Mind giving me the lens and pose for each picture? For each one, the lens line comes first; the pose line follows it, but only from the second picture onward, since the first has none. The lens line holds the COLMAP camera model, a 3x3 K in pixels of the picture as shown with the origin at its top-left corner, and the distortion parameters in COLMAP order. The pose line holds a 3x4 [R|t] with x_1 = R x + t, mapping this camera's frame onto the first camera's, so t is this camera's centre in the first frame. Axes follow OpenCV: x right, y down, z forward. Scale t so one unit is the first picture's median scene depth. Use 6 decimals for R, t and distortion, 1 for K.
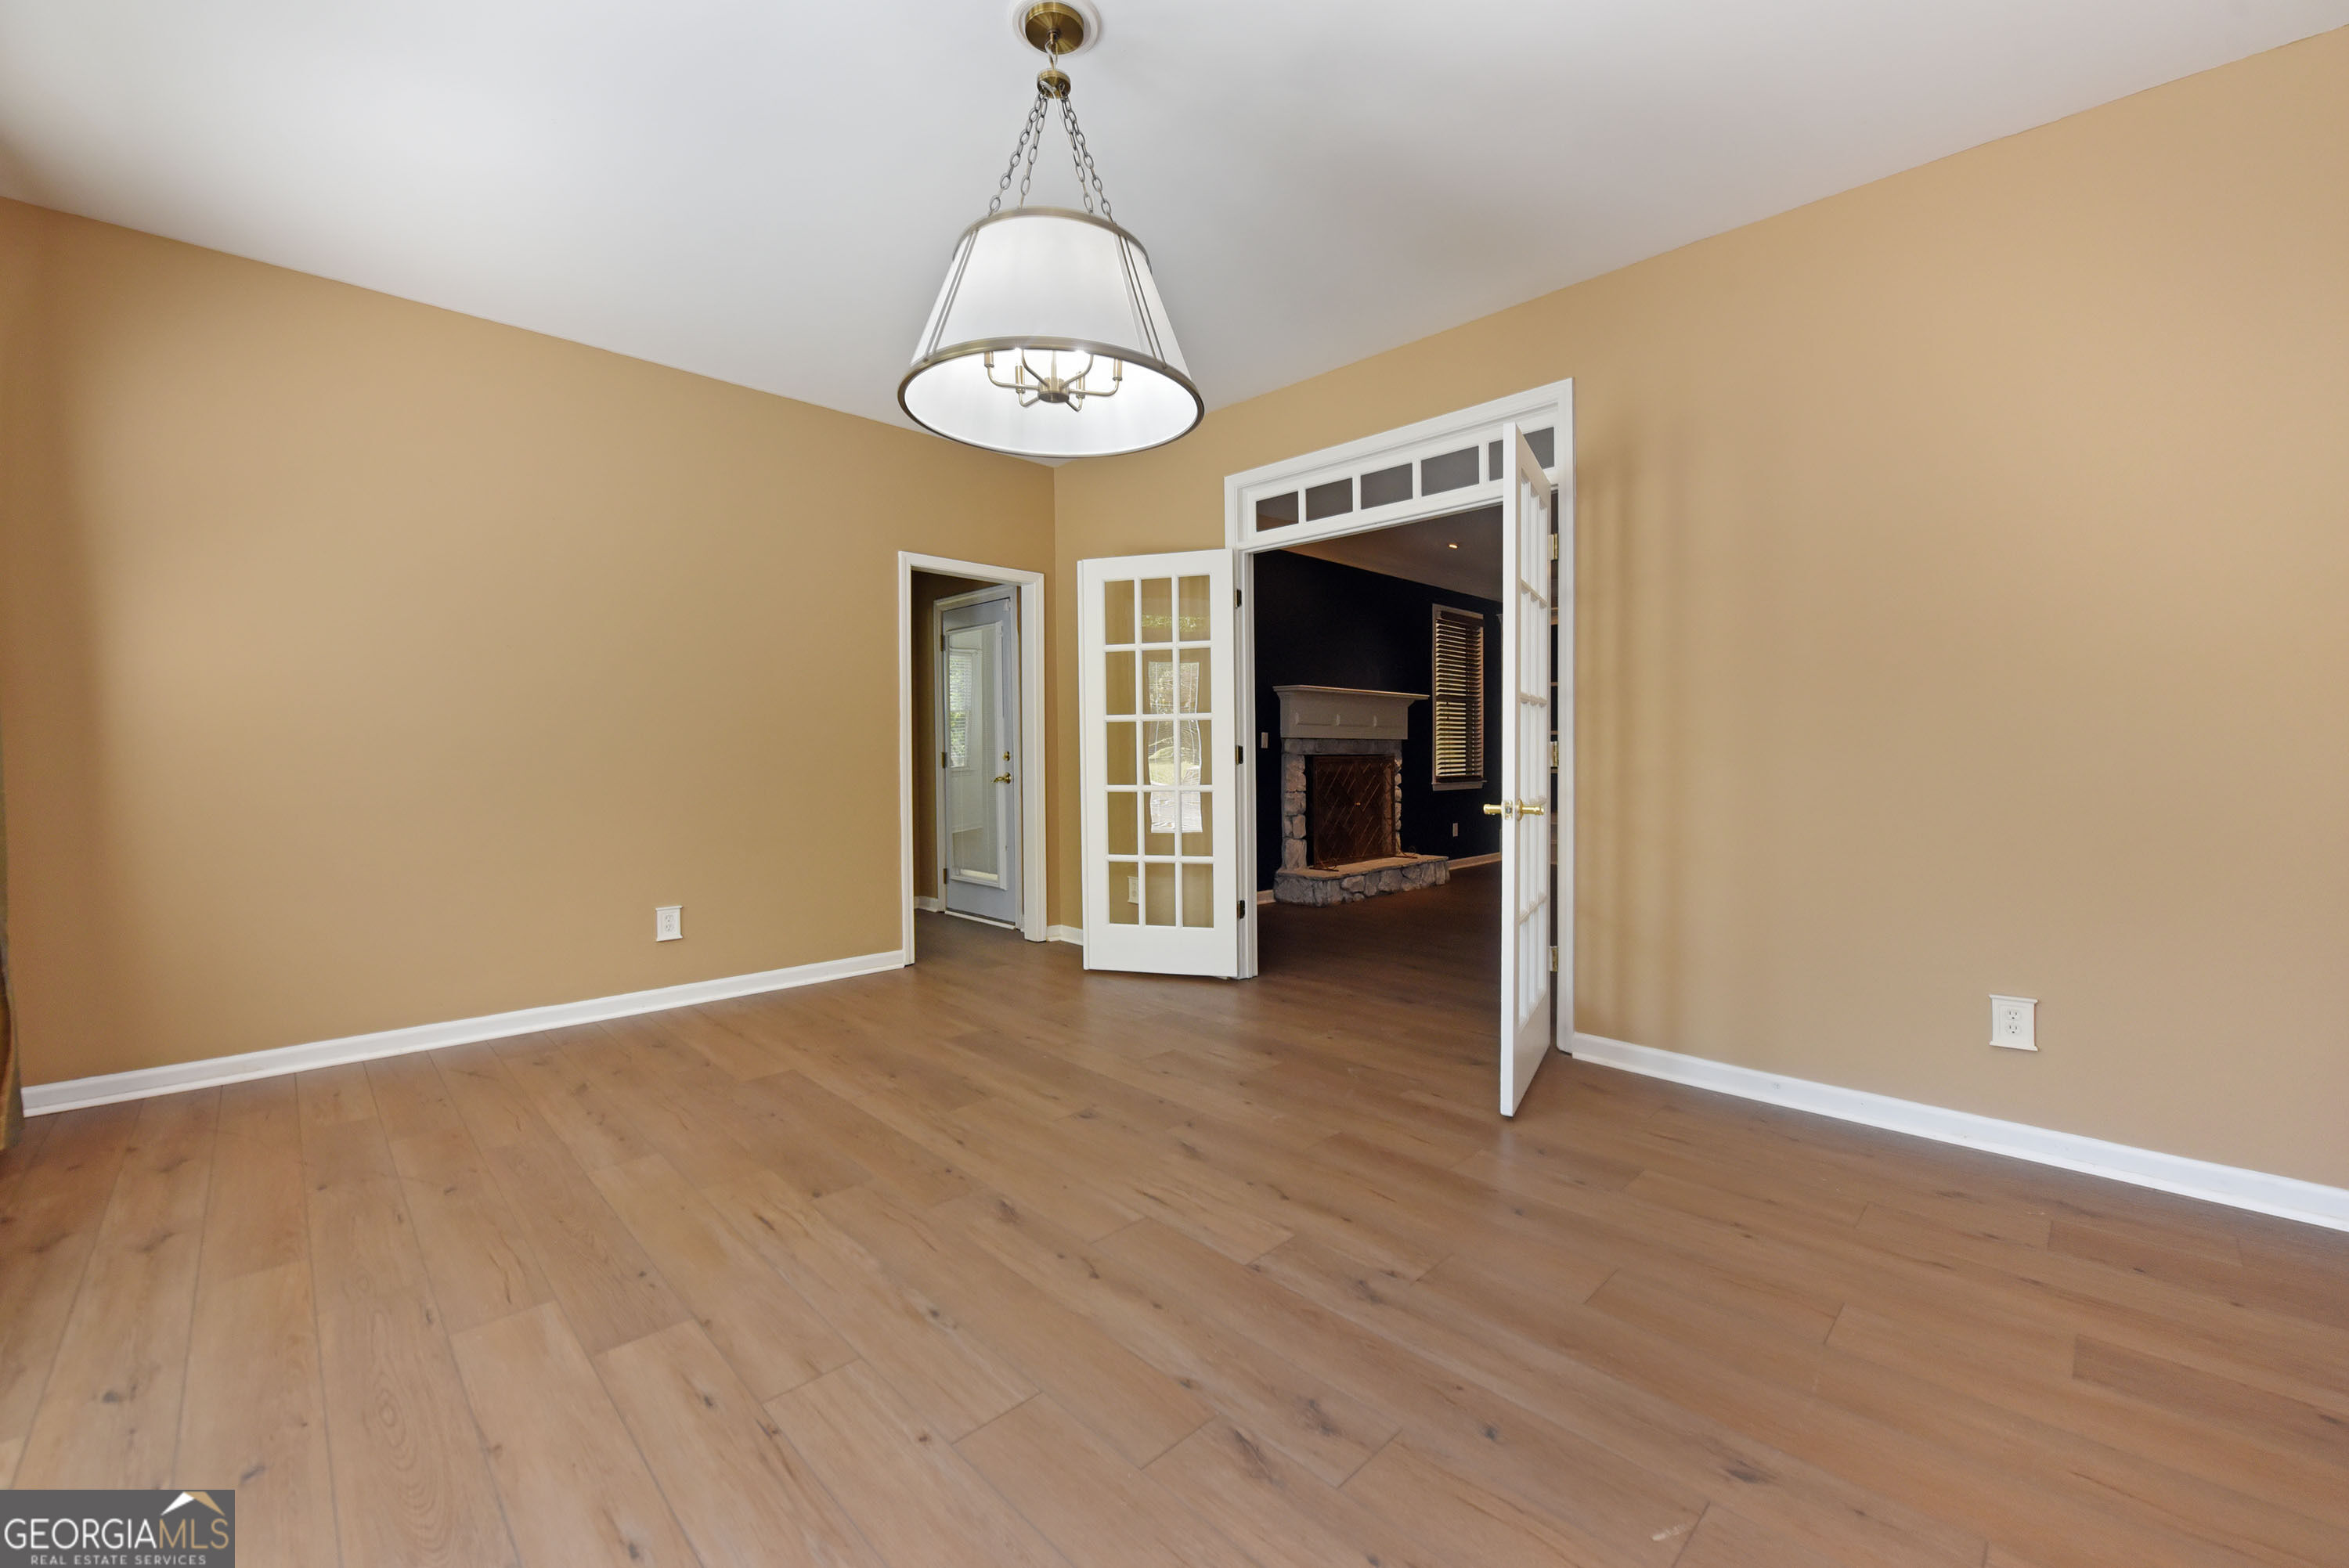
lens RADIAL K [[948.5, 0, 1185.3], [0, 948.5, 773.7], [0, 0, 1]] dist [-0.016296, -0.000518]
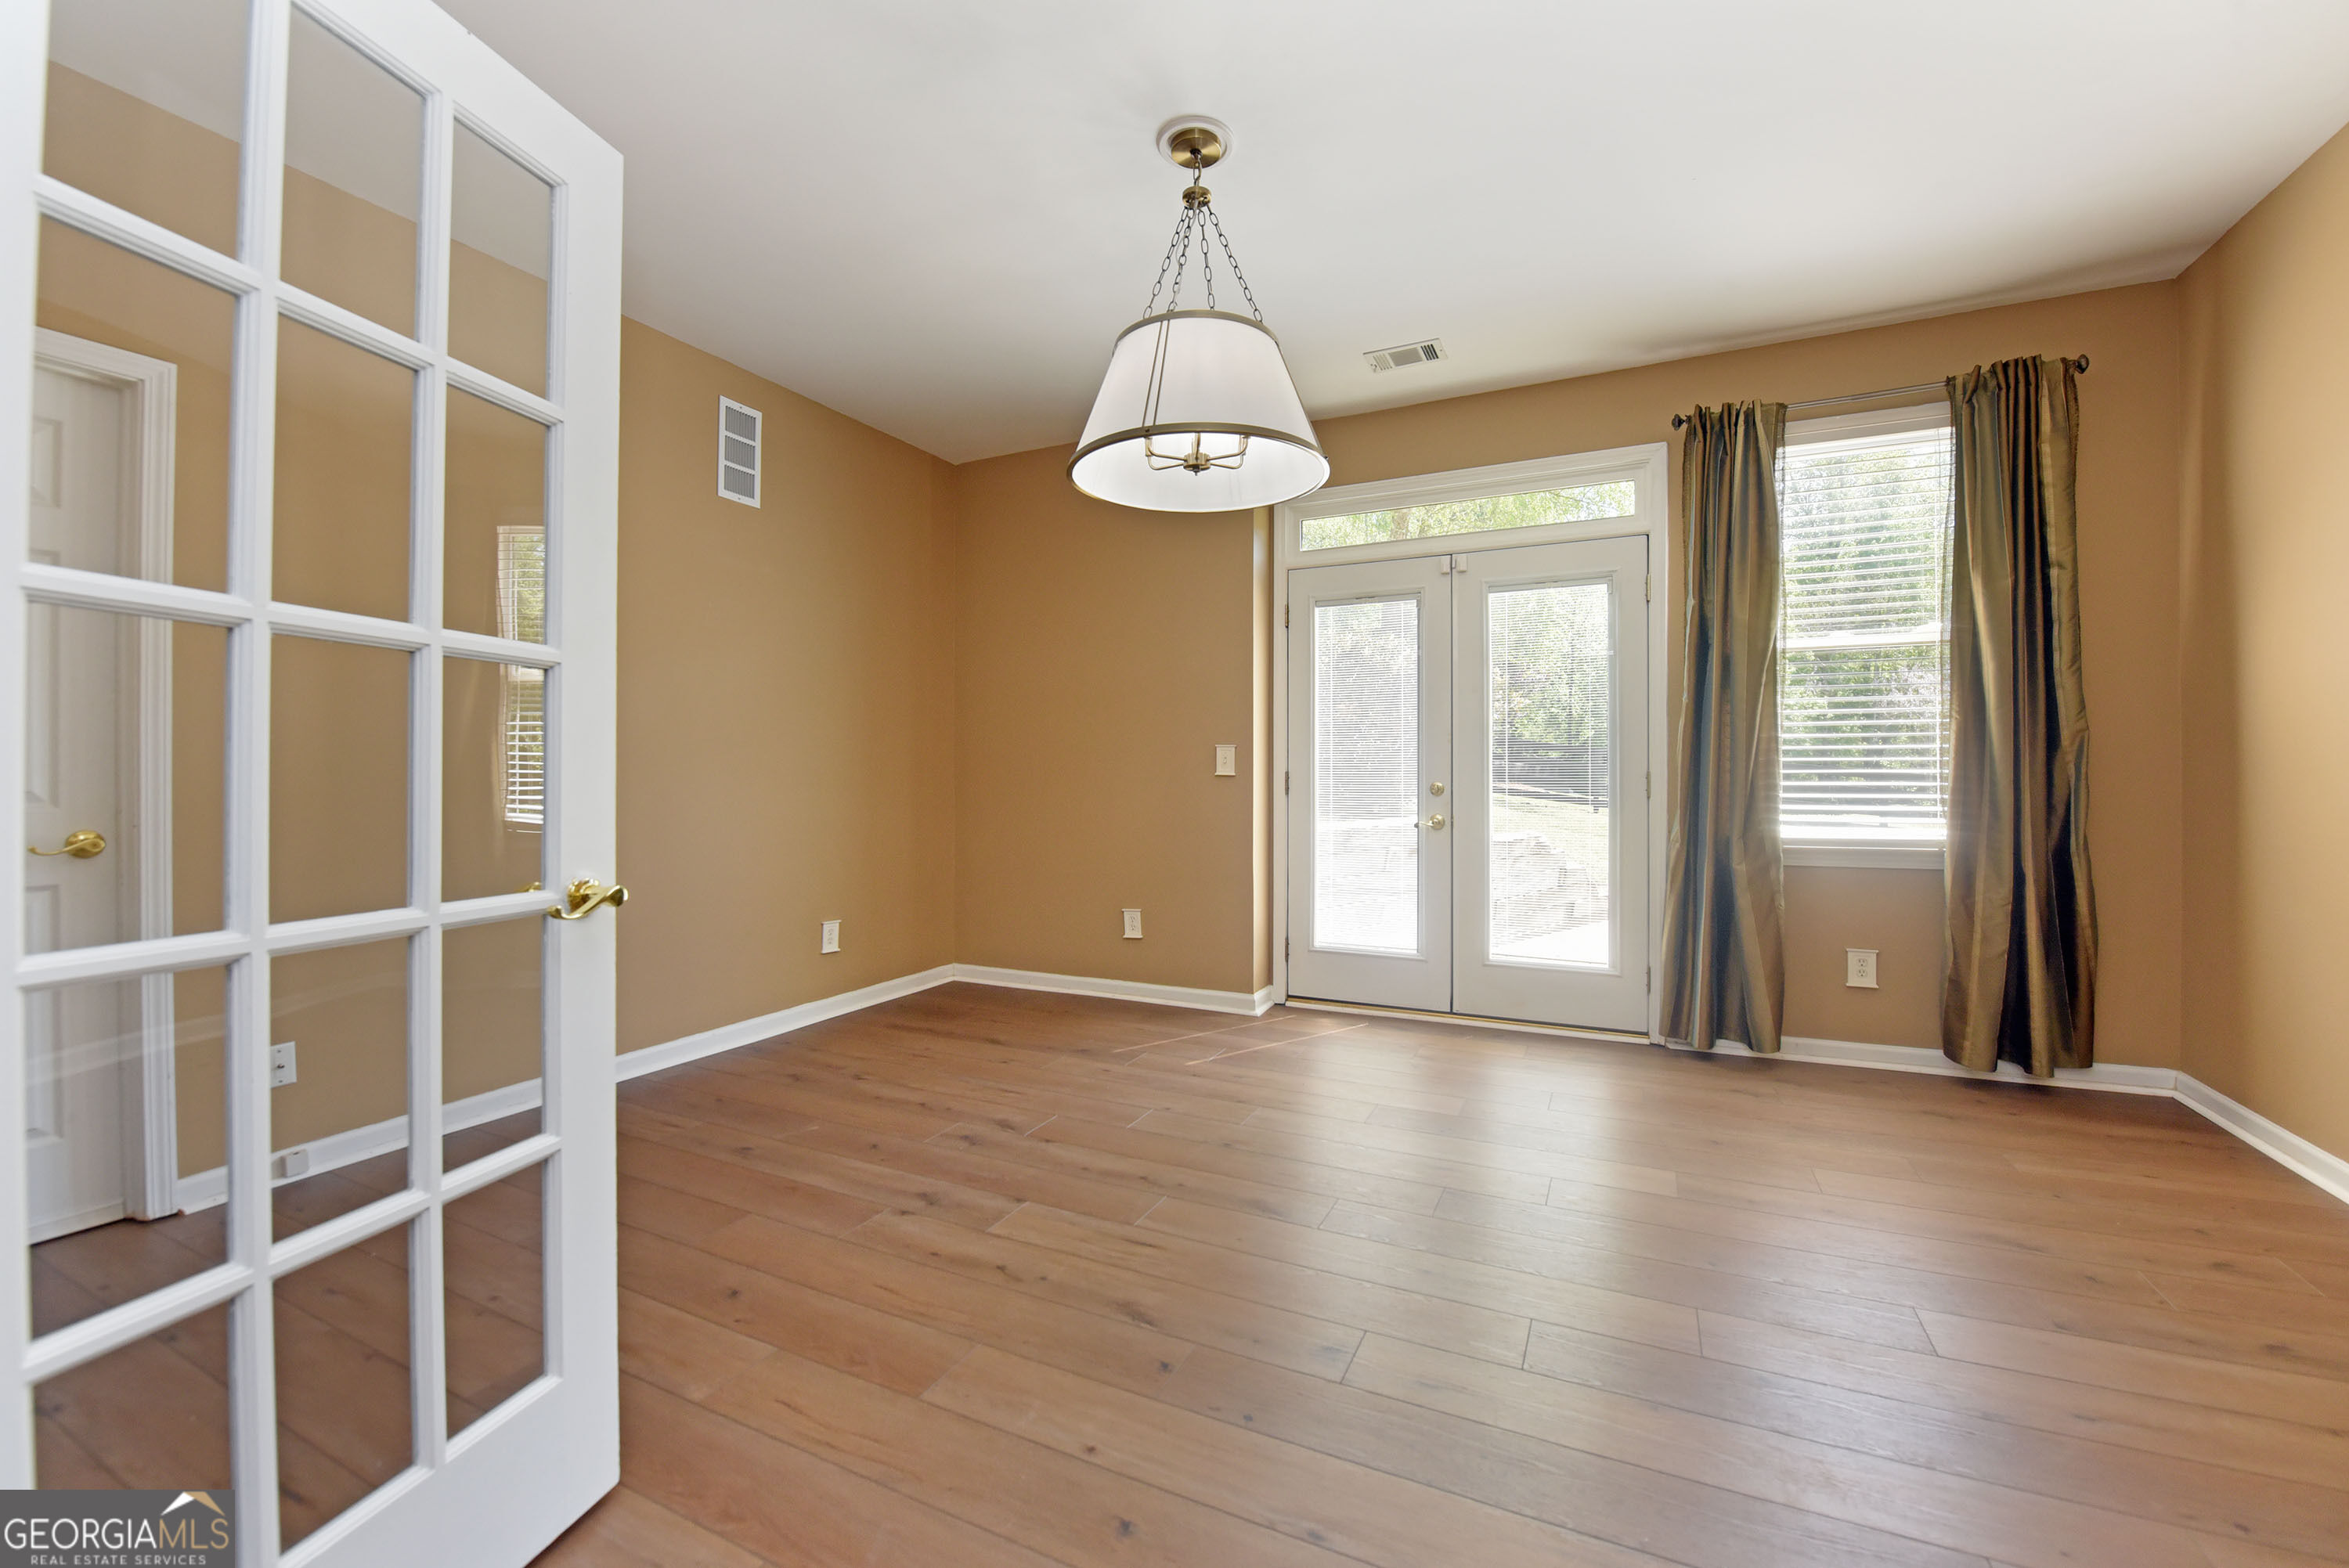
lens RADIAL K [[948.5, 0, 1185.3], [0, 948.5, 773.7], [0, 0, 1]] dist [-0.016296, -0.000518]
pose [[-0.942776, 0.000802, -0.333425, 0.219230], [-0.003477, 0.999919, 0.012238, -0.030486], [0.333408, 0.012697, -0.942697, 1.743864]]
